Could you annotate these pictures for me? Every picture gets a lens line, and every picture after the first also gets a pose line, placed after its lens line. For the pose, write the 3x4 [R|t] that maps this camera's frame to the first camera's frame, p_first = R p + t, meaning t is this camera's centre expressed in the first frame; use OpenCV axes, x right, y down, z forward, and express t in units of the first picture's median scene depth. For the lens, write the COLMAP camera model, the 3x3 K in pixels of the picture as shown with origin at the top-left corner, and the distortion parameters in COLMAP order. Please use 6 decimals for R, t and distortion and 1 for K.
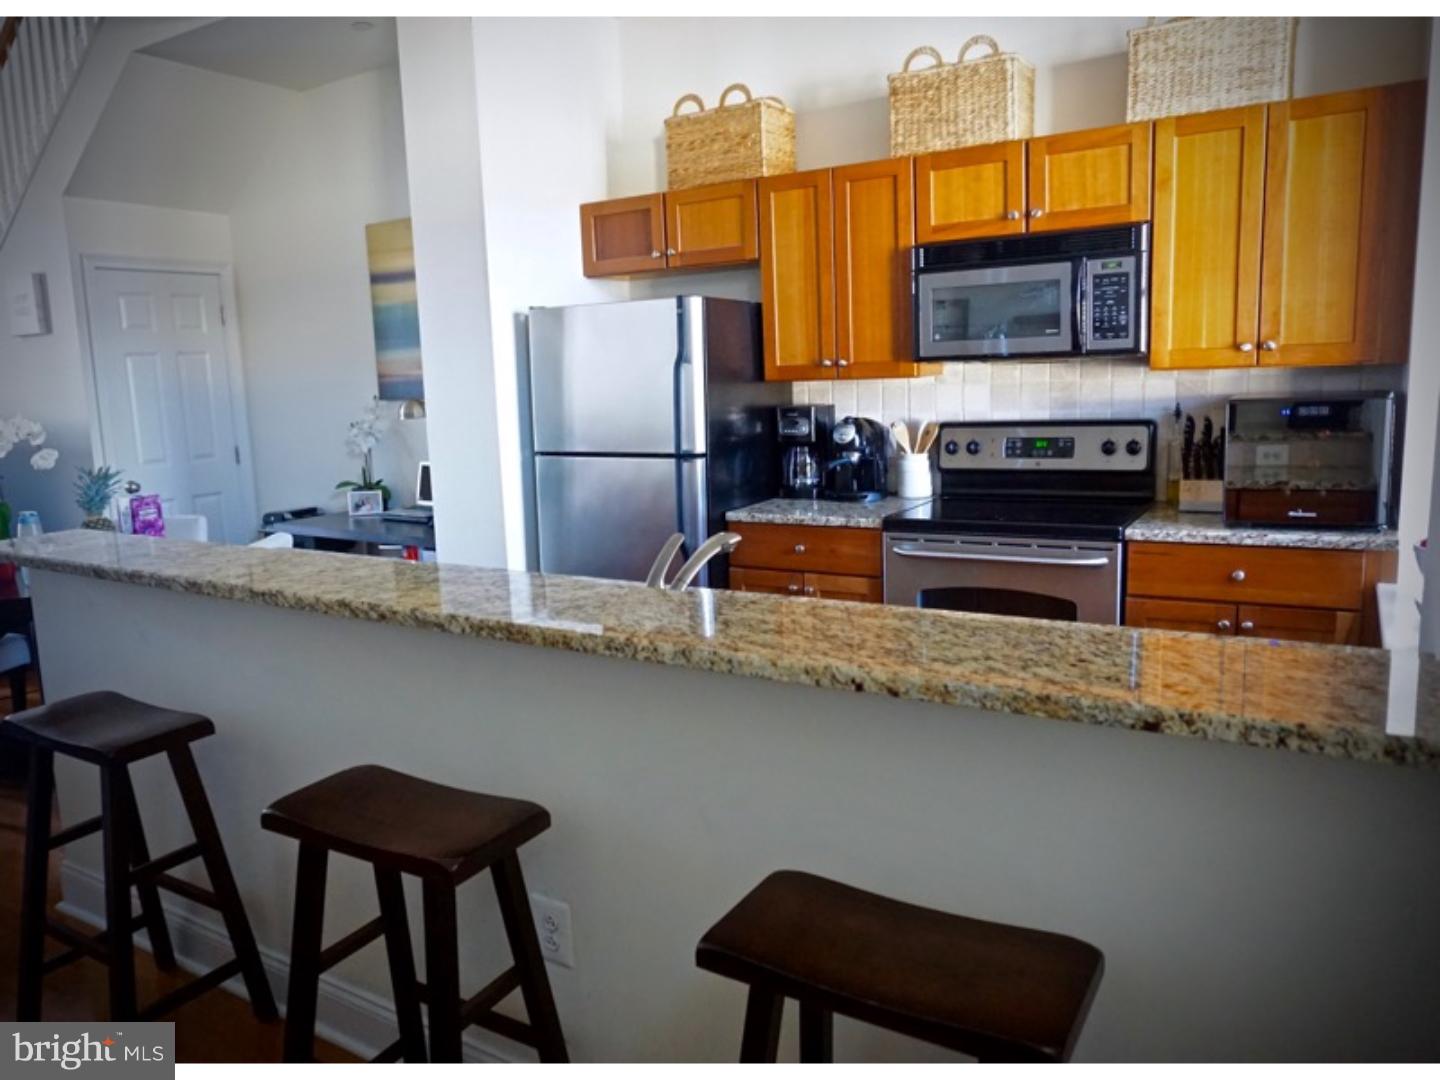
lens RADIAL K [[1047.7, 0, 719.7], [0, 1047.7, 533.2], [0, 0, 1]] dist [-0.040580, -0.000509]
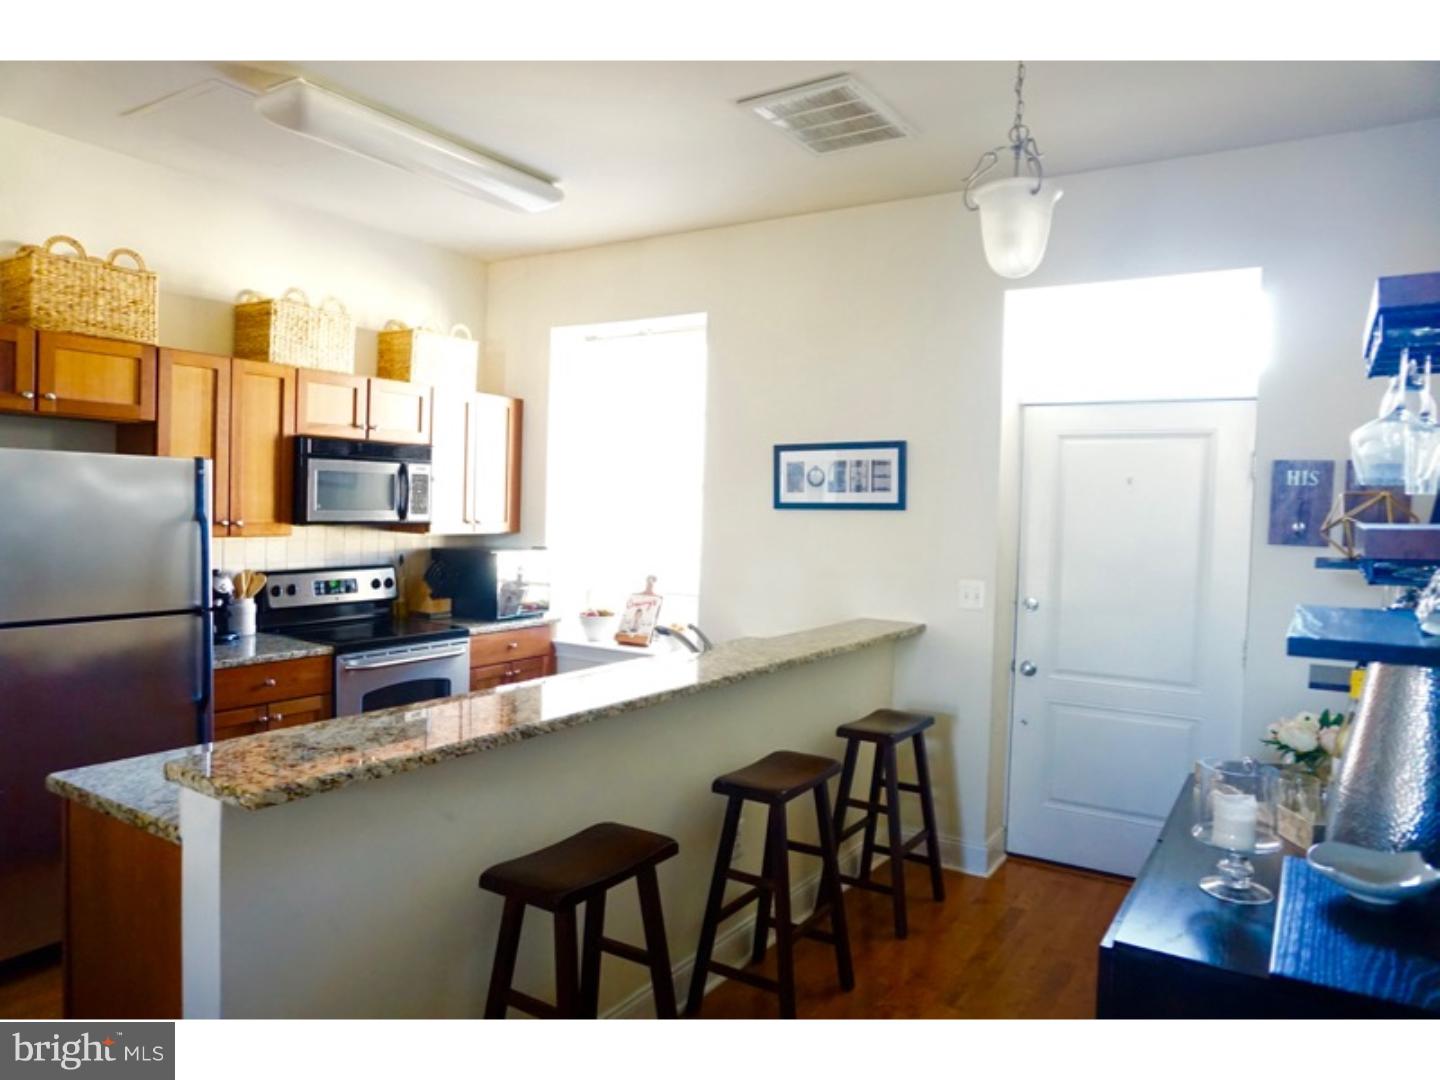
lens RADIAL K [[945.6, 0, 716.9], [0, 945.6, 534.3], [0, 0, 1]] dist [-0.036559, 0.001708]
pose [[0.004951, 0.009047, 0.999947, -0.981148], [0.125132, 0.992094, -0.009596, -0.078572], [-0.992128, 0.125173, 0.003780, 0.500973]]
